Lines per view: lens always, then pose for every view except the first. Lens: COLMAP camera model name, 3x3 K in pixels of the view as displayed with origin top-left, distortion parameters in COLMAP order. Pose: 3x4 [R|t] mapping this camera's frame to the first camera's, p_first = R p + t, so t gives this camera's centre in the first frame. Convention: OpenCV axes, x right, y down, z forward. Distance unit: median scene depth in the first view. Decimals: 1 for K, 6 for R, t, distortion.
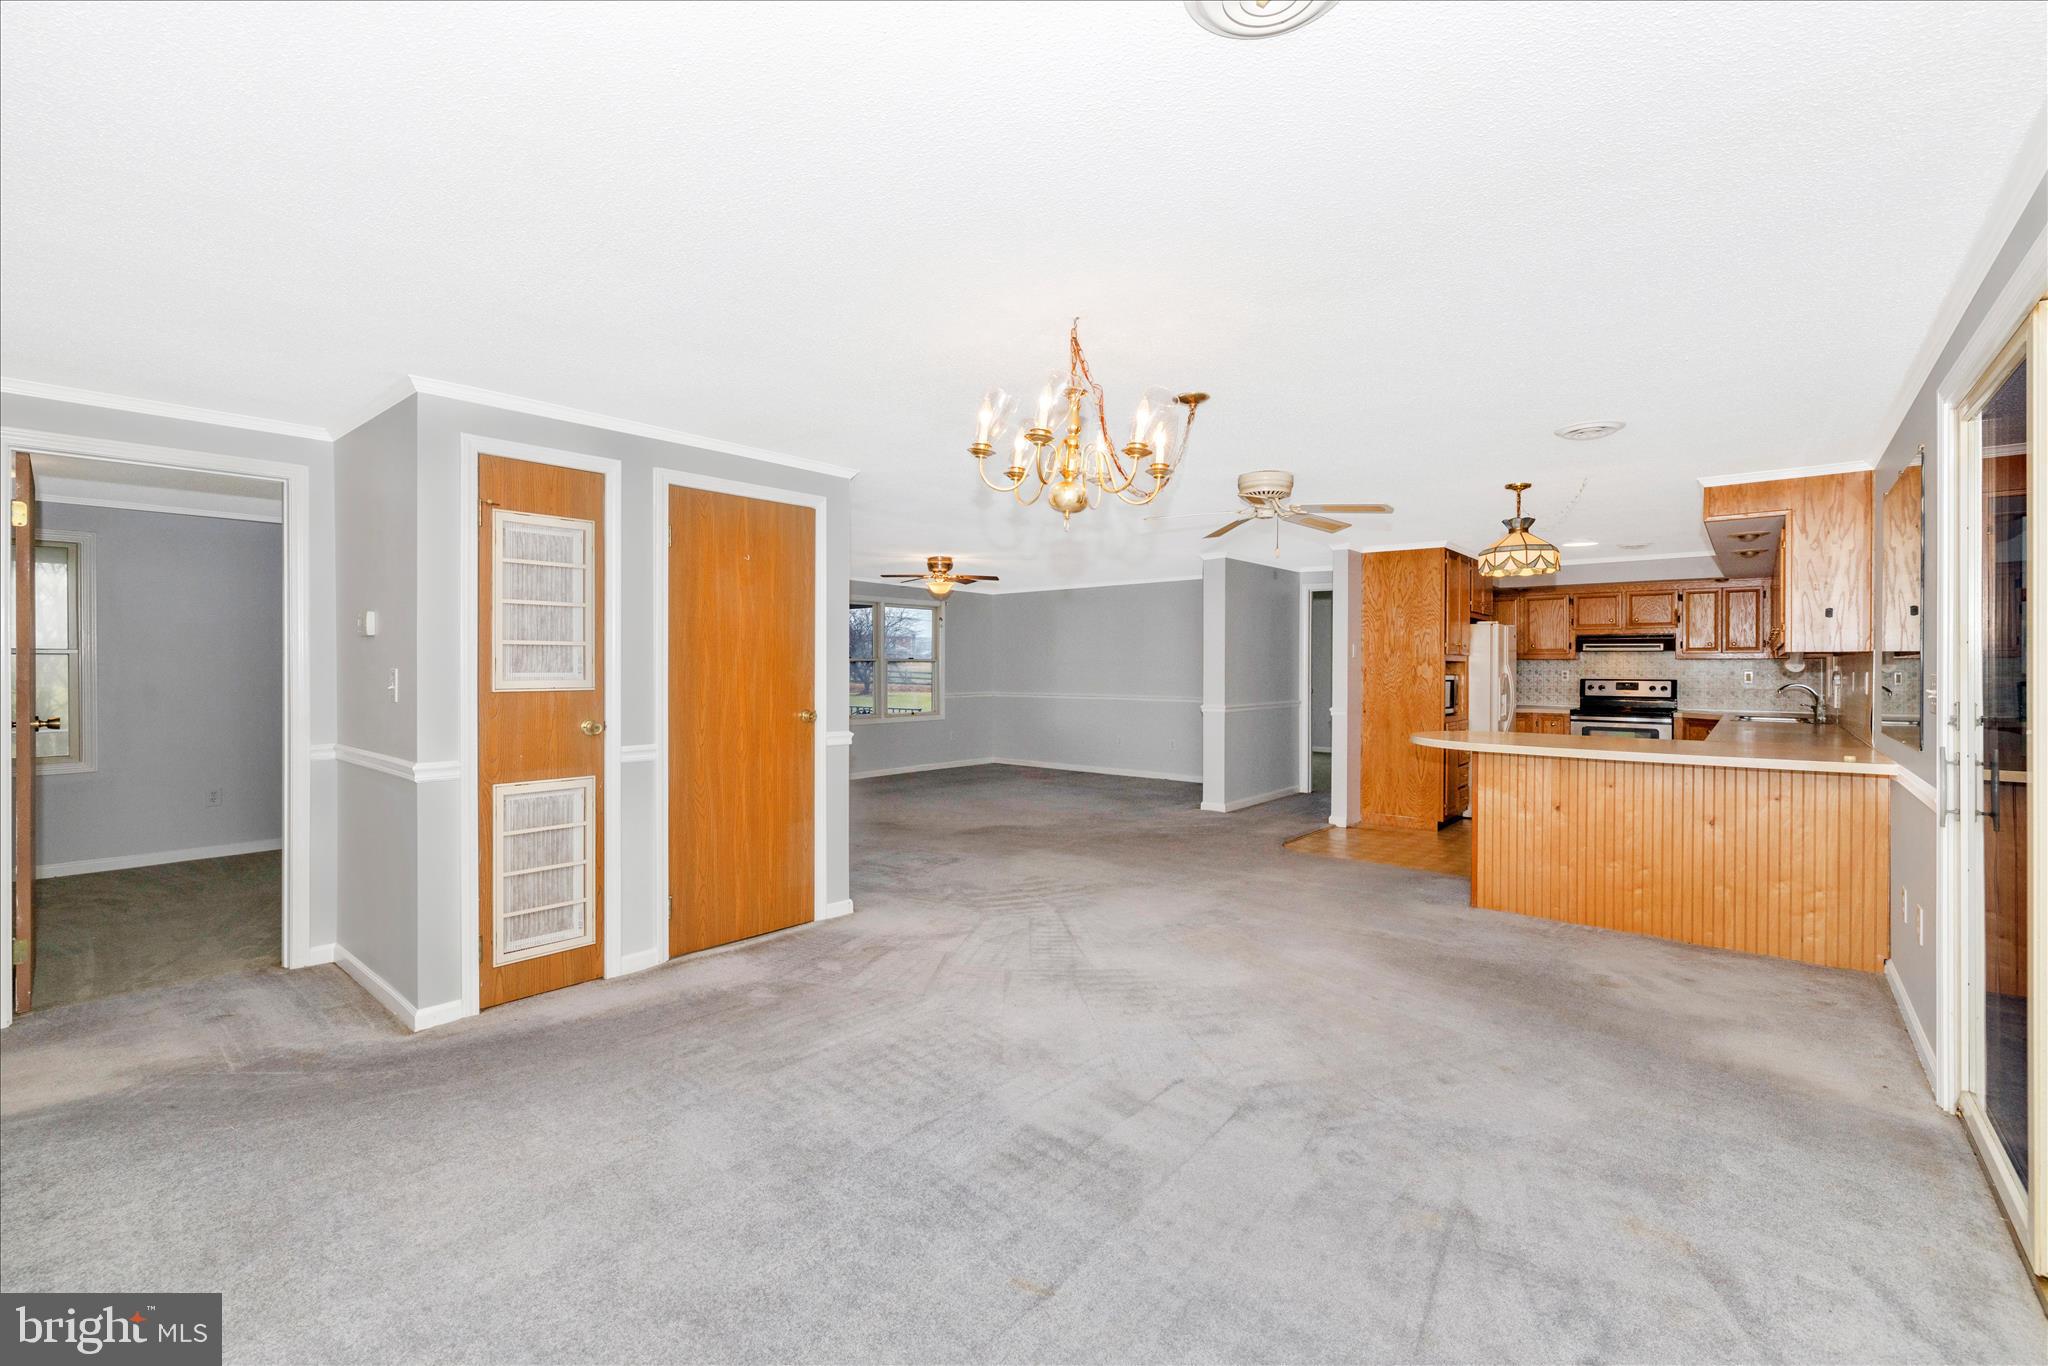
lens RADIAL K [[887.7, 0, 1009.1], [0, 887.7, 671.5], [0, 0, 1]] dist [-0.005132, 0.001924]
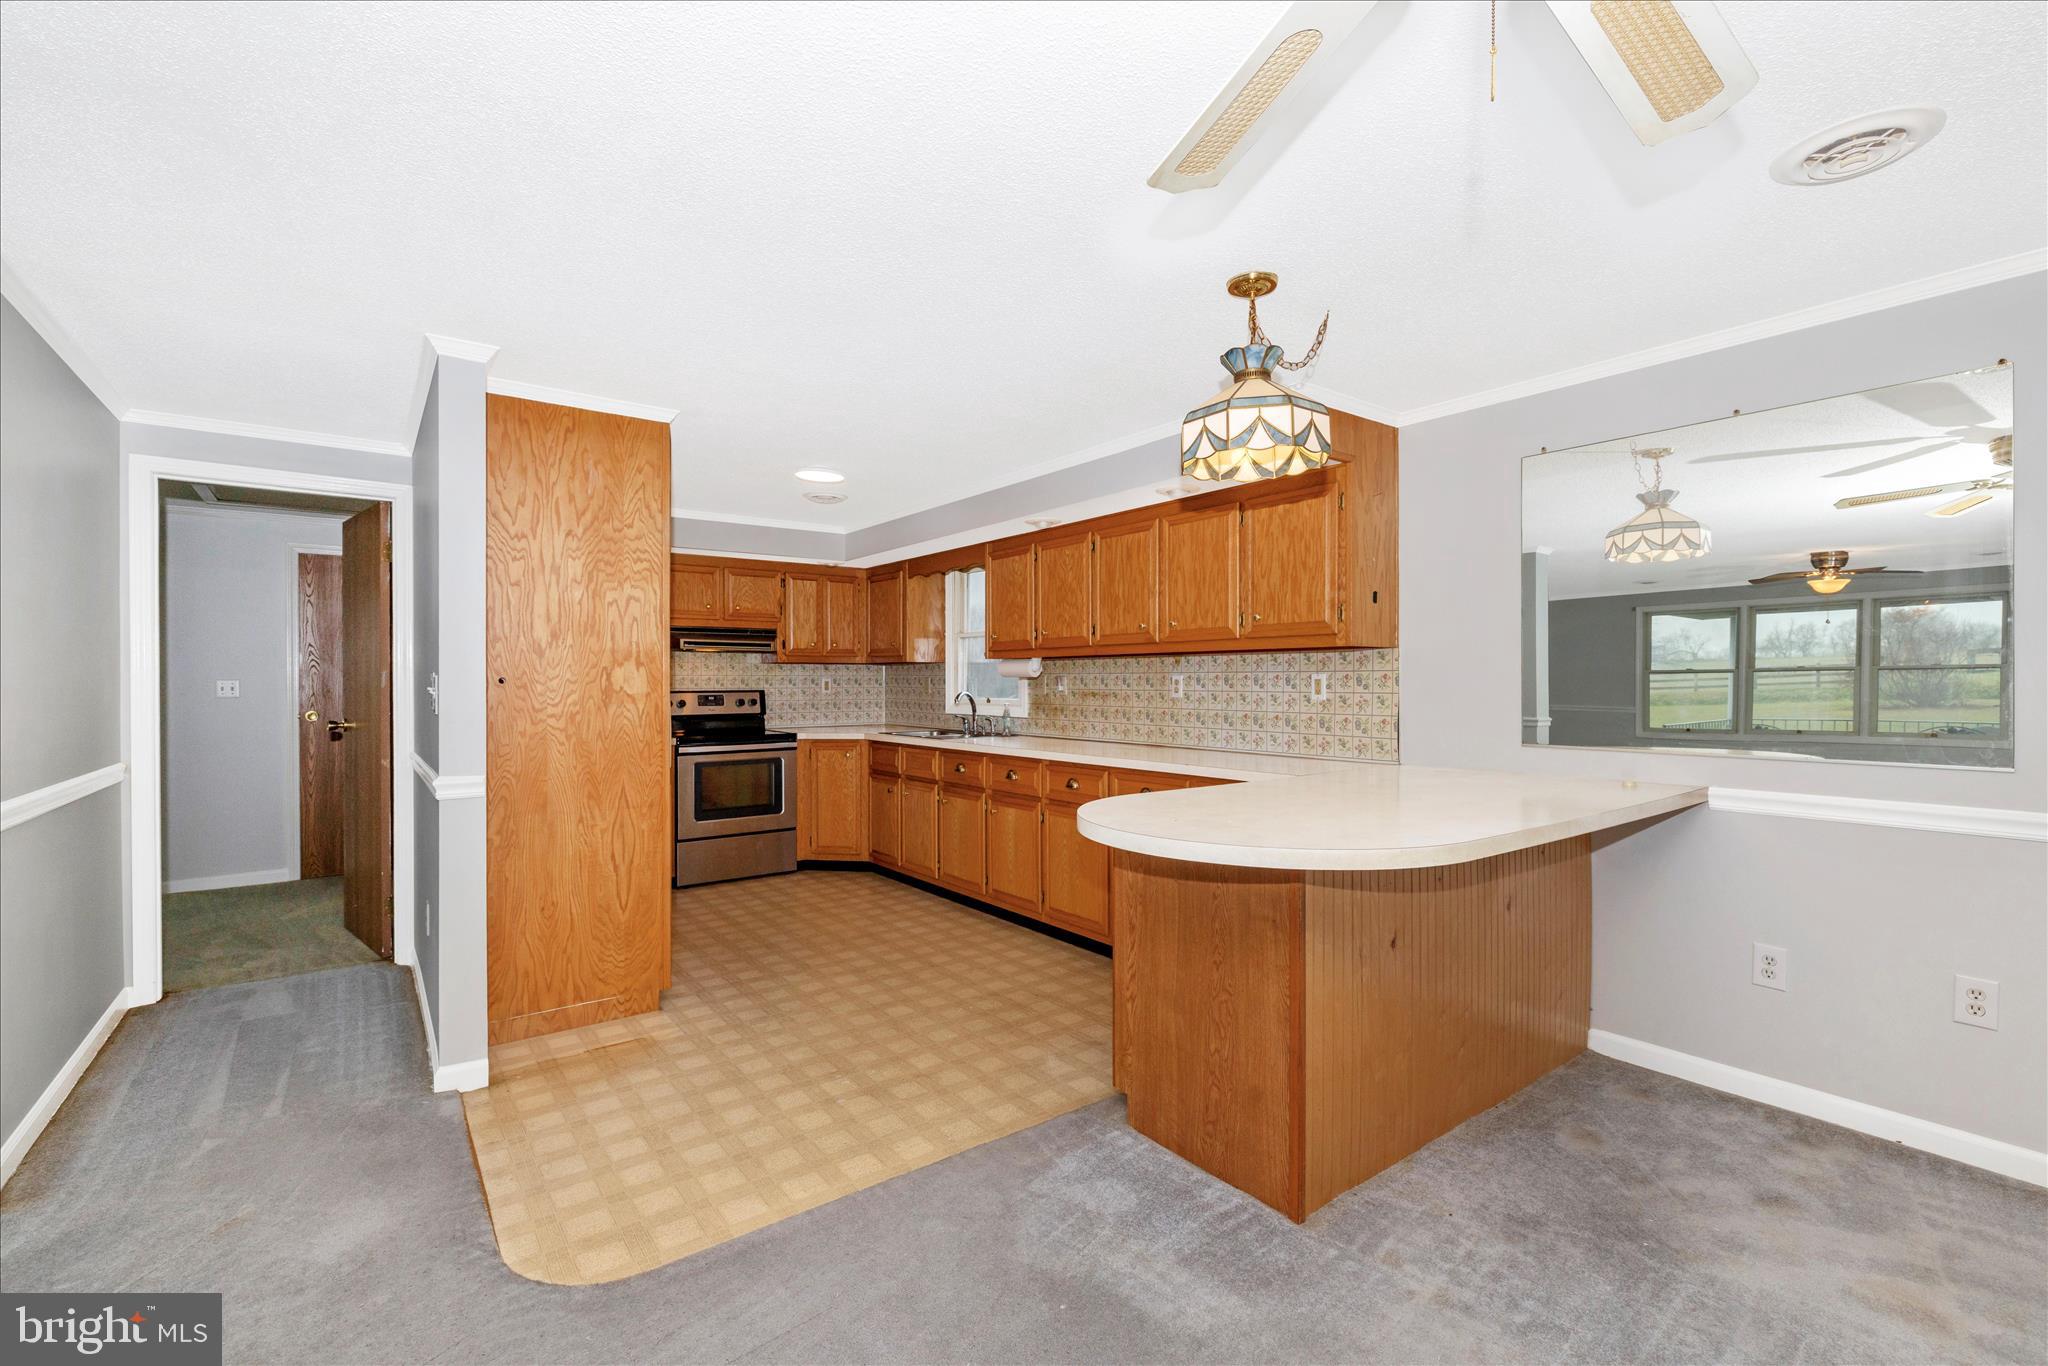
lens RADIAL K [[887.7, 0, 1043.6], [0, 887.7, 701.0], [0, 0, 1]] dist [-0.005132, 0.001924]
pose [[0.205100, -0.026545, 0.978381, 0.049959], [0.008319, 0.999643, 0.025377, 0.001124], [-0.978706, 0.002934, 0.205248, 0.626935]]
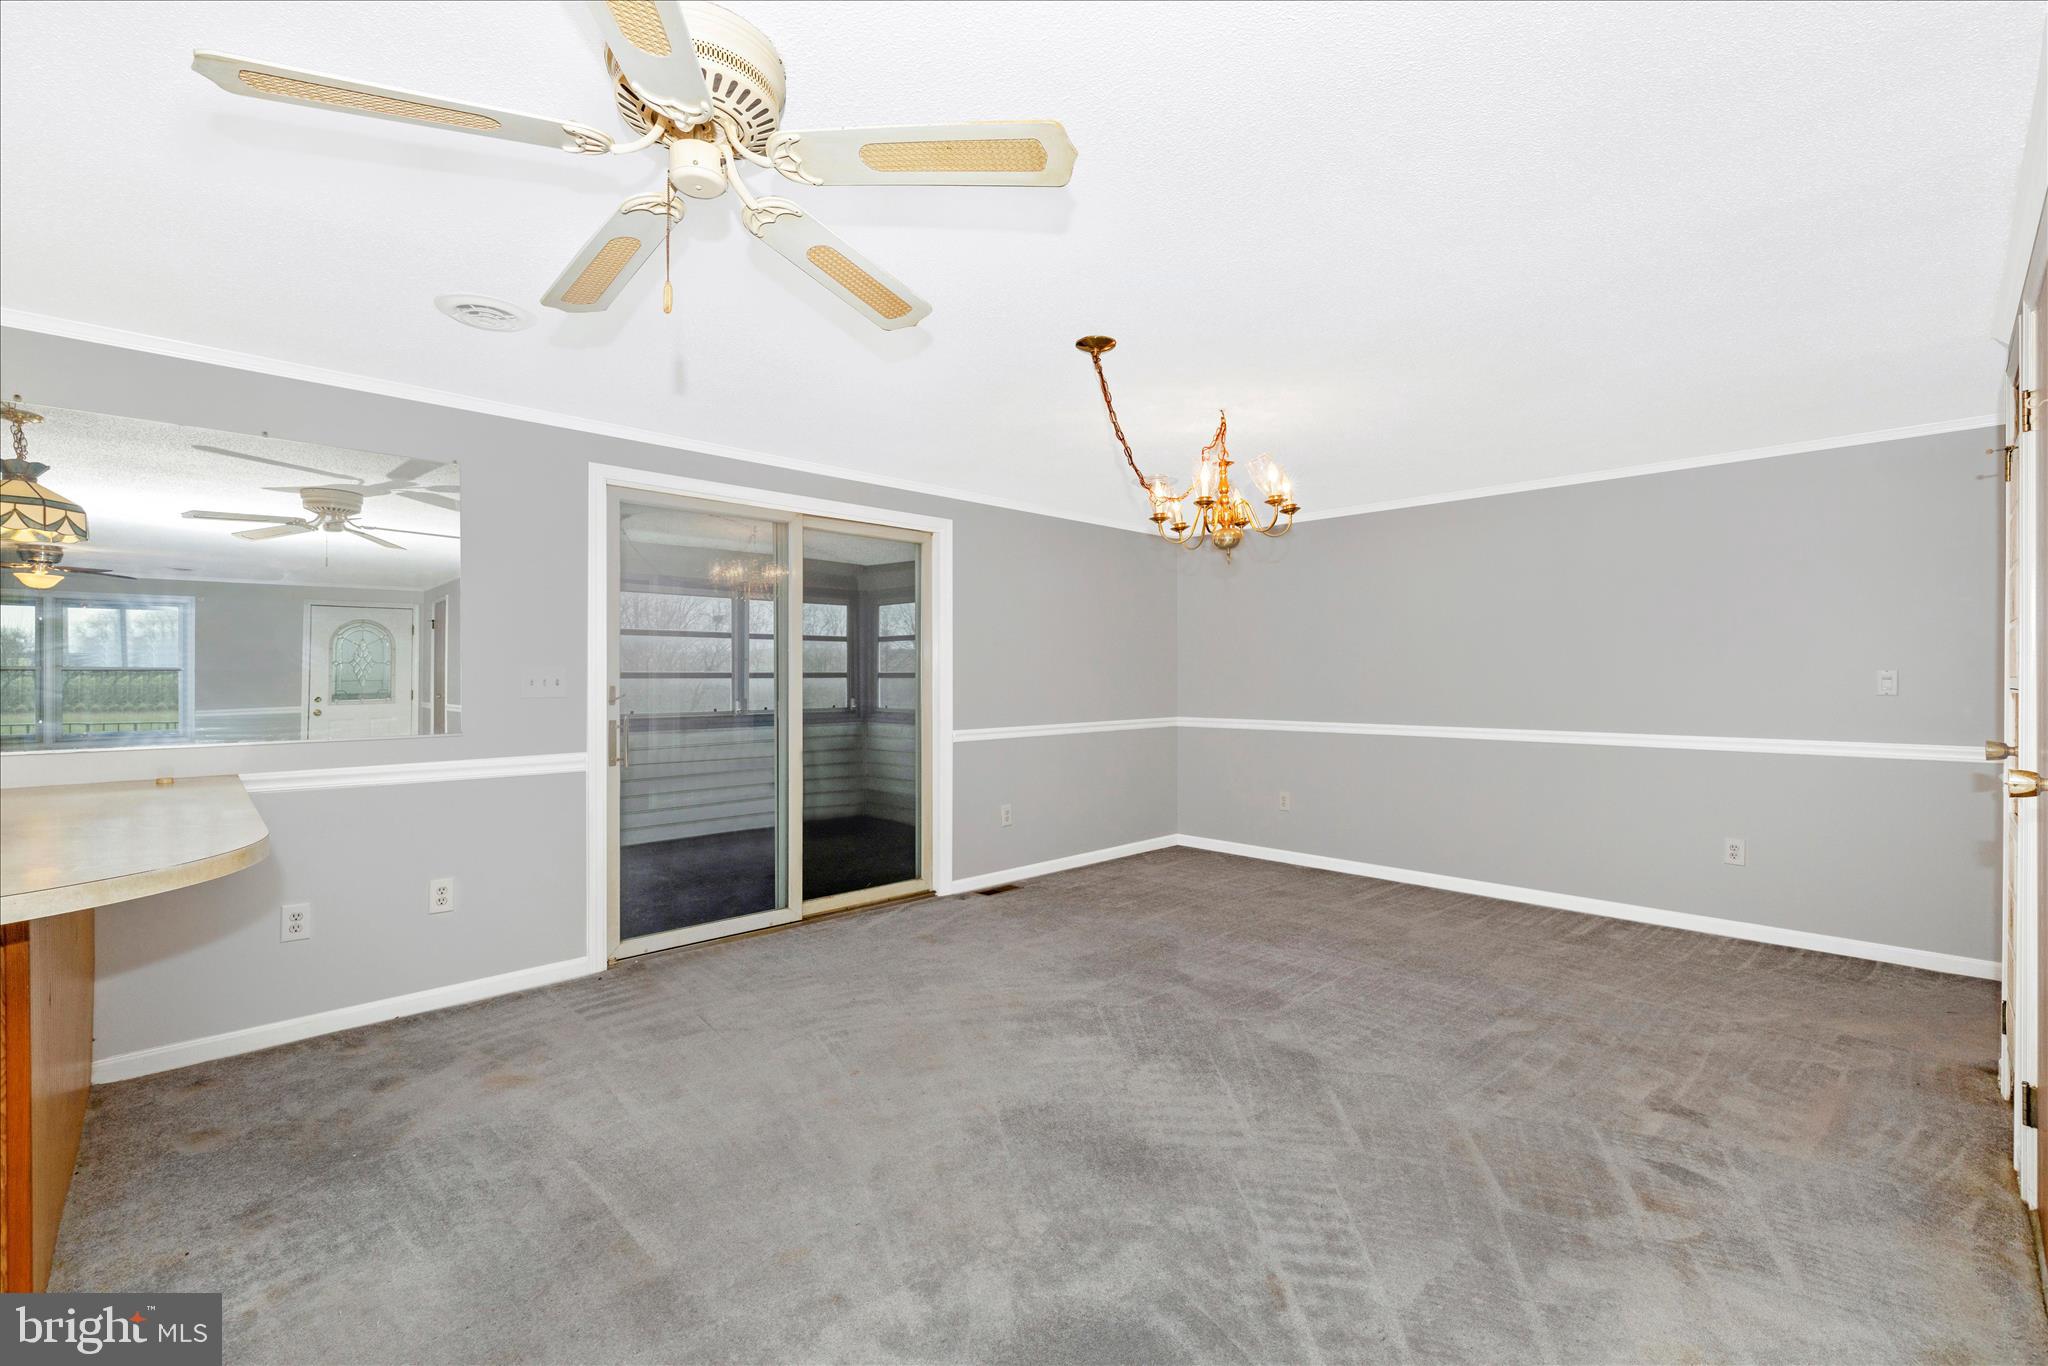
lens RADIAL K [[866.8, 0, 1013.5], [0, 866.8, 684.7], [0, 0, 1]] dist [-0.008689, 0.001102]
pose [[-0.995726, -0.001570, 0.092344, 0.083815], [-0.000521, 0.999935, 0.011380, 0.004292], [-0.092356, 0.011283, -0.995662, 0.773103]]
